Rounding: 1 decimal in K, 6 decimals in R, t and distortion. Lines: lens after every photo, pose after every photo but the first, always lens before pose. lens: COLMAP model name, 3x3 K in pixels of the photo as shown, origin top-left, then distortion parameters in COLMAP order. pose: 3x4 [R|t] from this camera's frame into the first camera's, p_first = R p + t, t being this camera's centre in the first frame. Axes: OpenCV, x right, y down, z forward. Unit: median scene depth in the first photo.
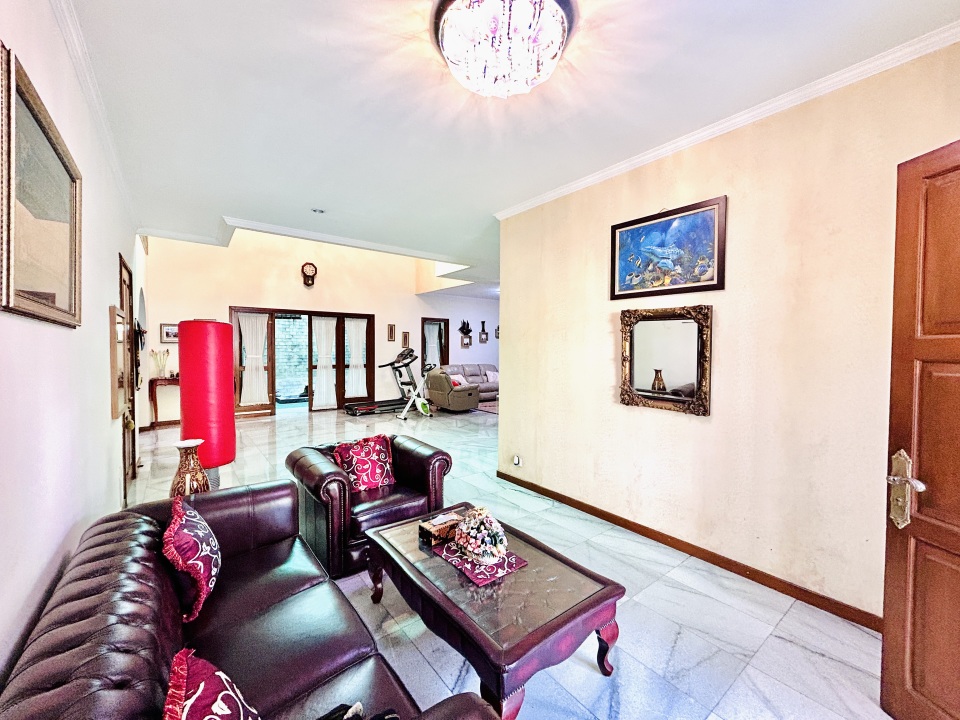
lens RADIAL K [[389.5, 0, 477.3], [0, 389.5, 358.8], [0, 0, 1]] dist [-0.000968, -0.000070]
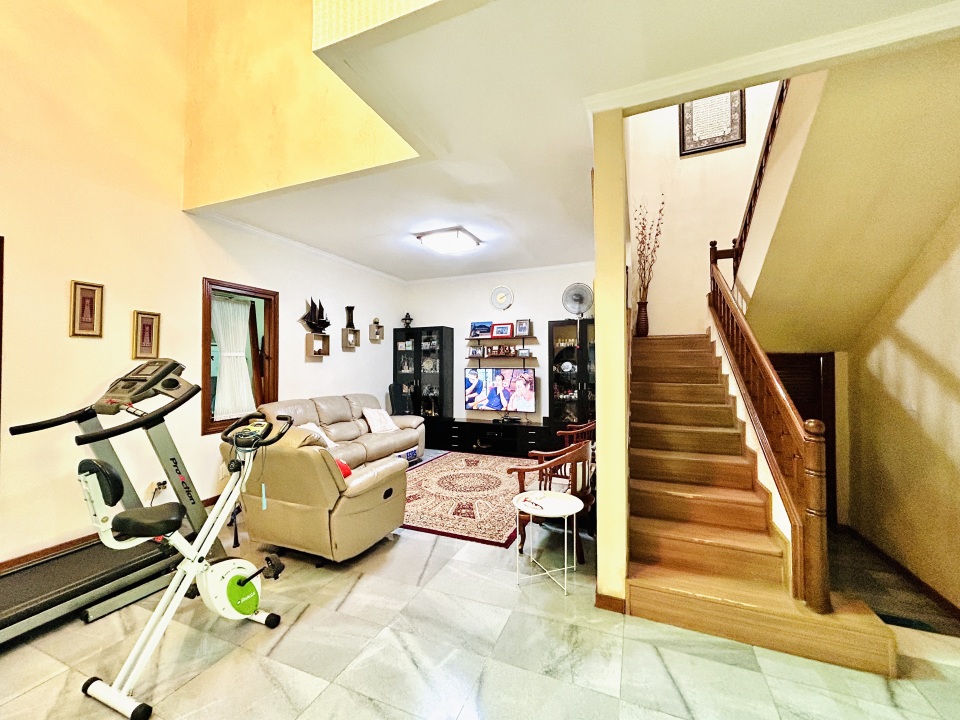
lens RADIAL K [[389.5, 0, 477.3], [0, 389.5, 358.8], [0, 0, 1]] dist [-0.000968, -0.000070]
pose [[0.865023, 0.000681, 0.501732, -0.098259], [0.019282, 0.999215, -0.034599, -0.011041], [-0.501362, 0.039604, 0.864331, 0.527540]]
